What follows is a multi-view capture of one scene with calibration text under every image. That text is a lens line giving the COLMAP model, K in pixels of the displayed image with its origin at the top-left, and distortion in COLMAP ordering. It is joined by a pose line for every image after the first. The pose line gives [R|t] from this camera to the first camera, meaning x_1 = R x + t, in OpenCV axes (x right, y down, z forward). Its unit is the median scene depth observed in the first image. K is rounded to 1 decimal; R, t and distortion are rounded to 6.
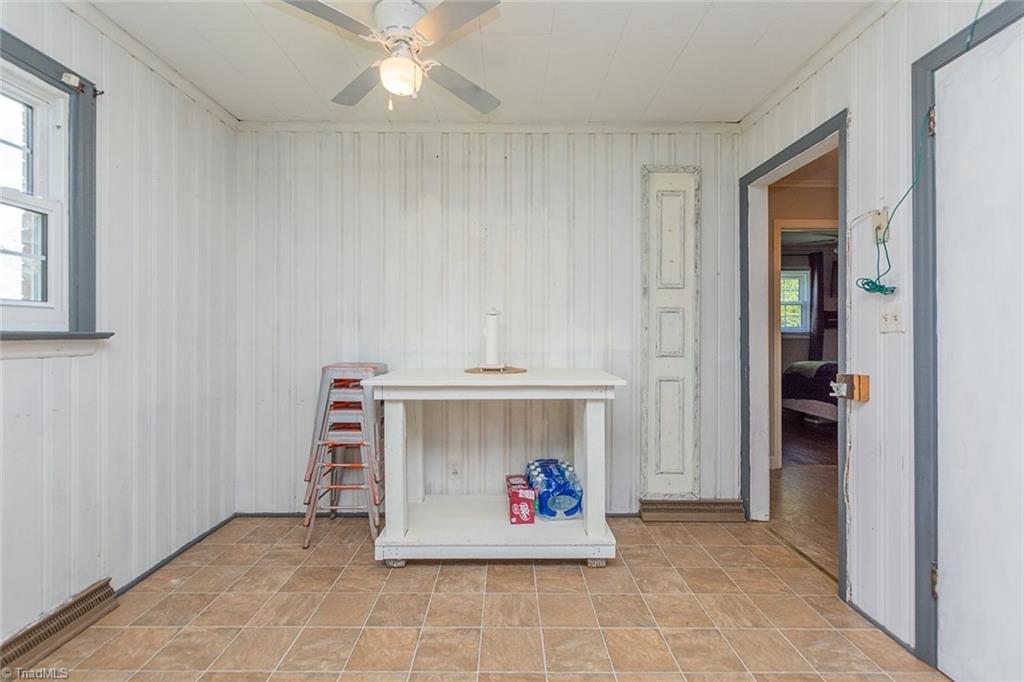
lens RADIAL K [[454.8, 0, 506.5], [0, 454.8, 334.1], [0, 0, 1]] dist [0.000429, -0.000636]
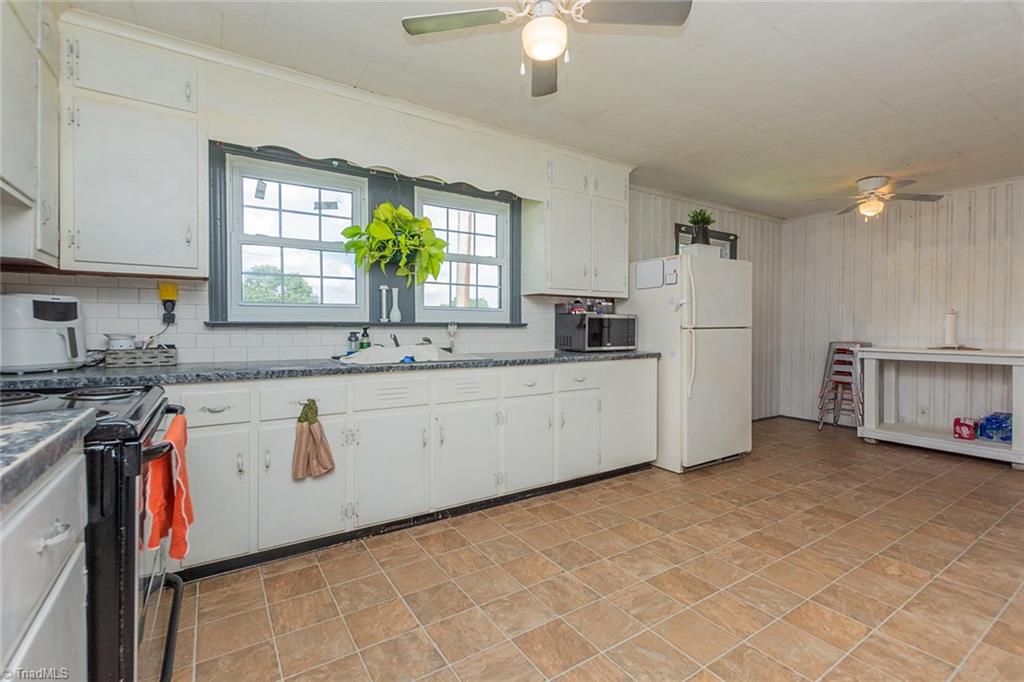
lens RADIAL K [[454.8, 0, 506.5], [0, 454.8, 334.1], [0, 0, 1]] dist [0.000429, -0.000636]
pose [[0.532603, 0.017338, -0.846187, 0.494777], [0.000679, 0.999781, 0.020912, -0.004702], [0.846365, -0.011712, 0.532475, -1.182043]]
